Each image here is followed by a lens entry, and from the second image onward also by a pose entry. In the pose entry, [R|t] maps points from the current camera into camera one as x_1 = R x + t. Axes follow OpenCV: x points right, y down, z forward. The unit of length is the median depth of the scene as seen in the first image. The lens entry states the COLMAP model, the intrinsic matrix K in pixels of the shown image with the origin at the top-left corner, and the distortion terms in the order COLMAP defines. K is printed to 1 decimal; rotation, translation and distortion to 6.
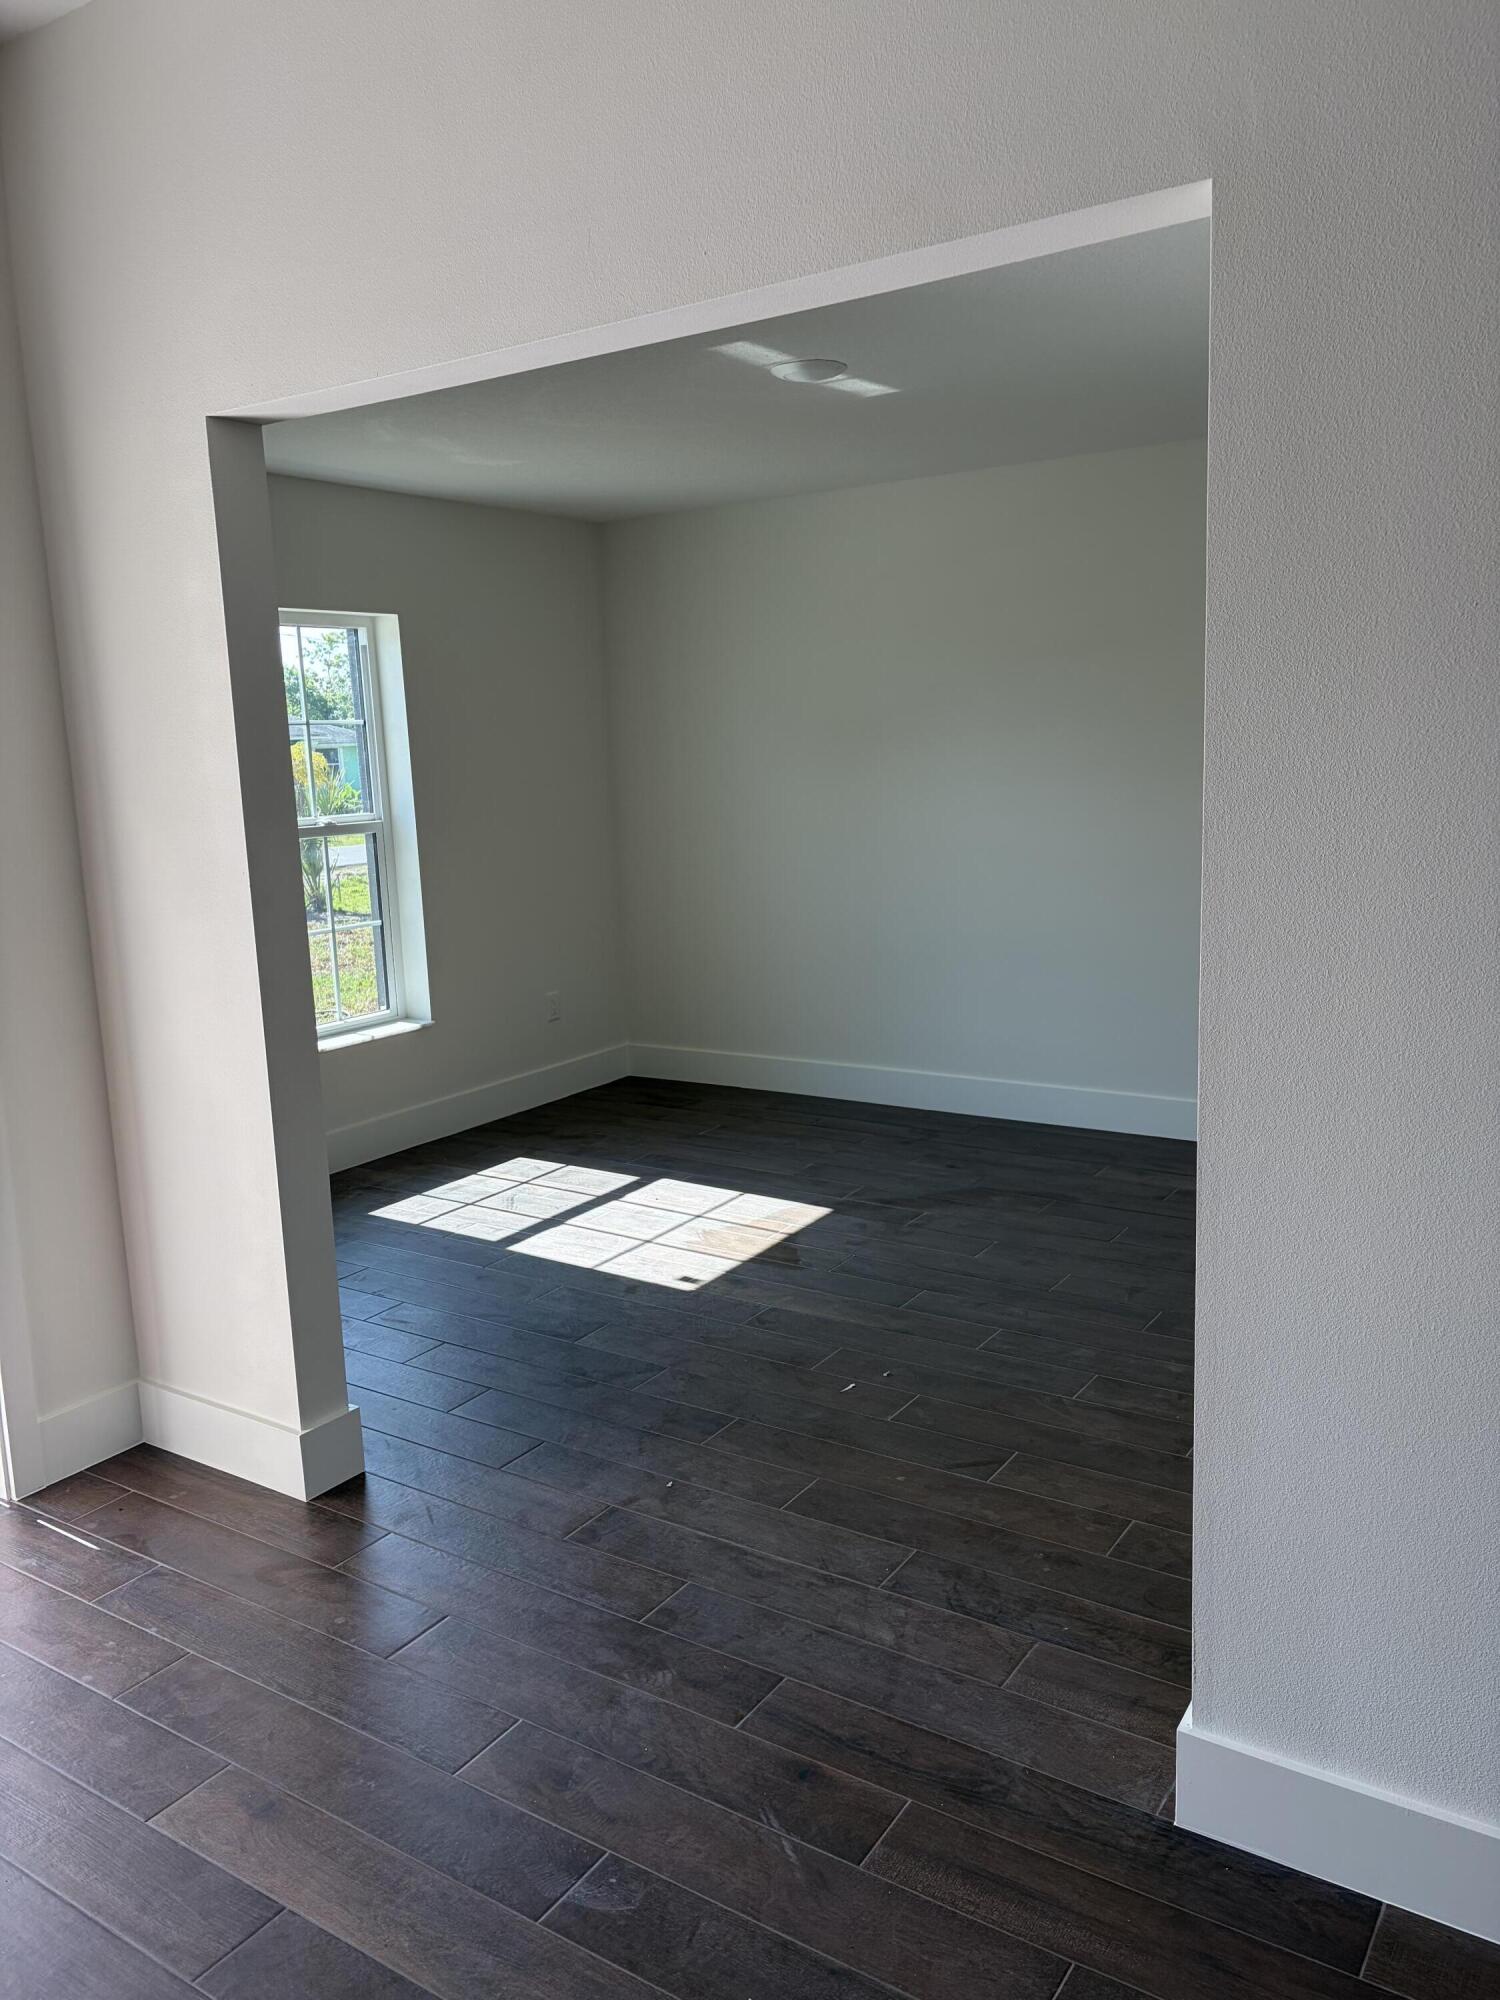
lens RADIAL K [[1491.3, 0, 738.1], [0, 1491.3, 997.4], [0, 0, 1]] dist [0.046417, -0.057398]
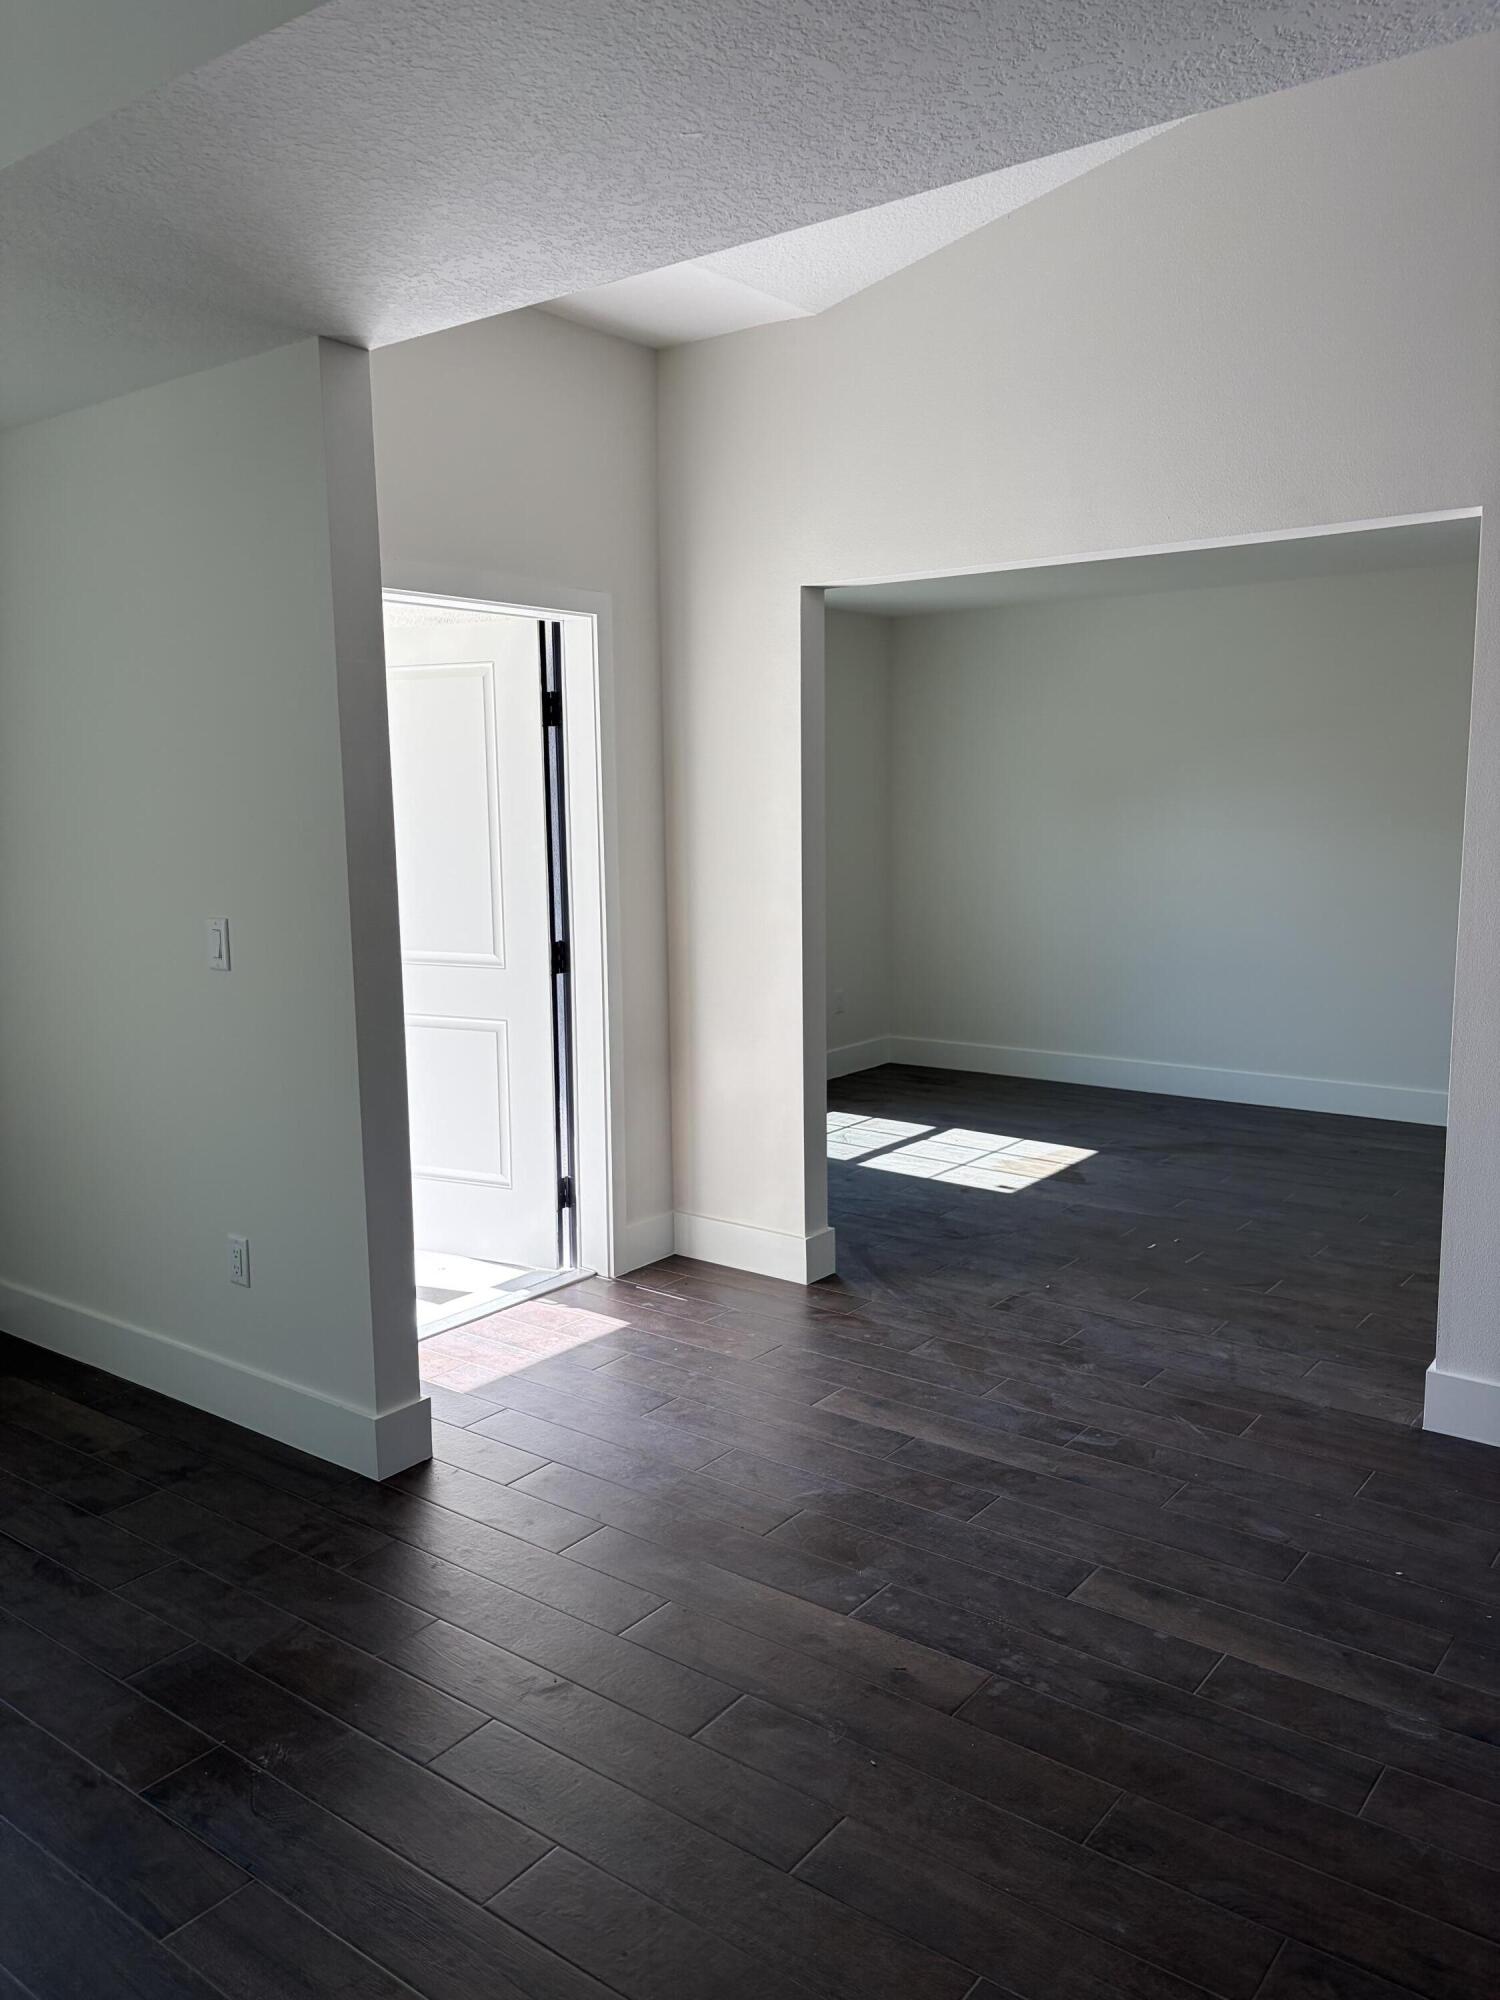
lens RADIAL K [[1504.2, 0, 748.5], [0, 1504.2, 1016.7], [0, 0, 1]] dist [0.101038, -0.145762]
pose [[0.997895, 0.045889, -0.045834, -0.225008], [-0.046814, 0.998717, -0.019306, 0.073931], [0.044889, 0.021411, 0.998763, -0.427654]]
